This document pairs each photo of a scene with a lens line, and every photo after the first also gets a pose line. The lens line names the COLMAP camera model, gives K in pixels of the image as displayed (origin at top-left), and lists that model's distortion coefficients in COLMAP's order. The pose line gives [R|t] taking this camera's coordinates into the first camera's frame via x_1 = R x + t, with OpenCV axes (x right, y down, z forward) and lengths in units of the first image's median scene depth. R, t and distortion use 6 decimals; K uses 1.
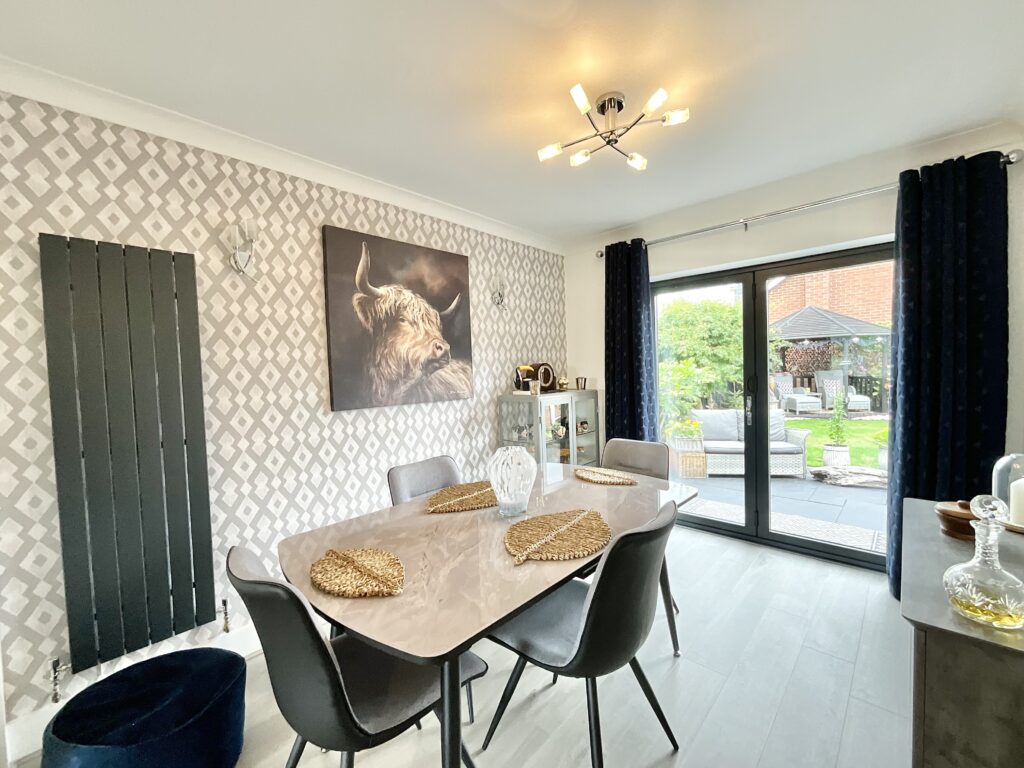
lens RADIAL K [[415.7, 0, 519.9], [0, 415.7, 373.4], [0, 0, 1]] dist [0.000989, -0.001500]
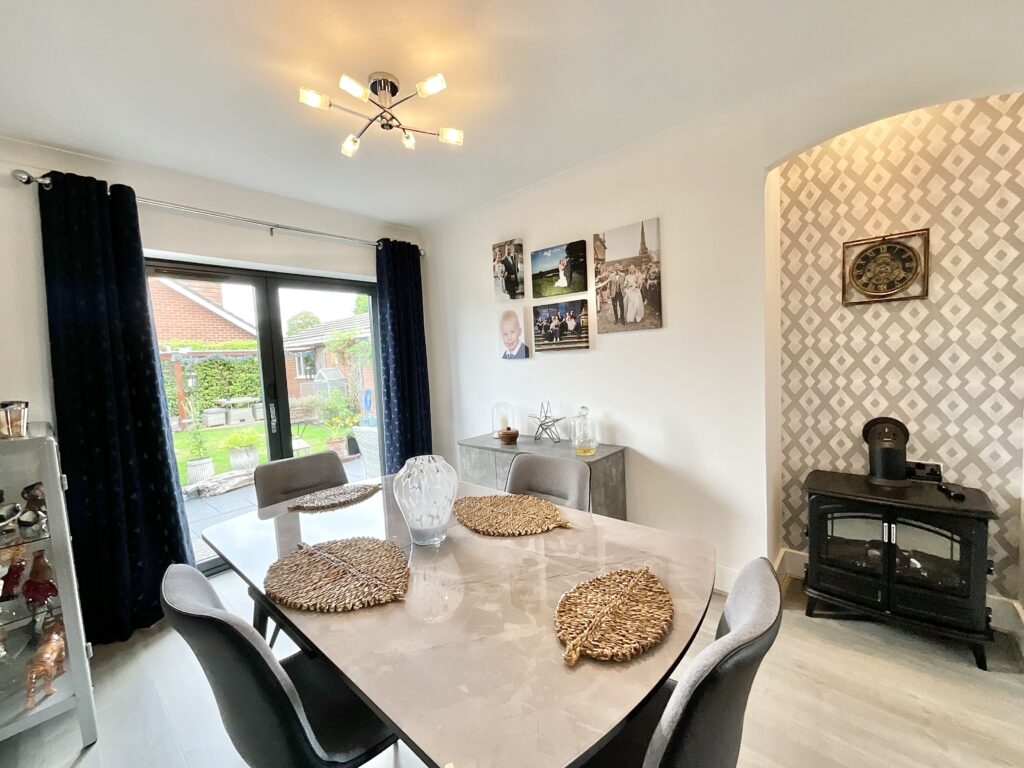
lens RADIAL K [[415.7, 0, 503.8], [0, 415.7, 382.9], [0, 0, 1]] dist [0.000989, -0.001500]
pose [[-0.028334, -0.032768, 0.999061, -0.446472], [0.070848, 0.996883, 0.034706, 0.010542], [-0.997085, 0.071765, -0.025924, 0.472886]]
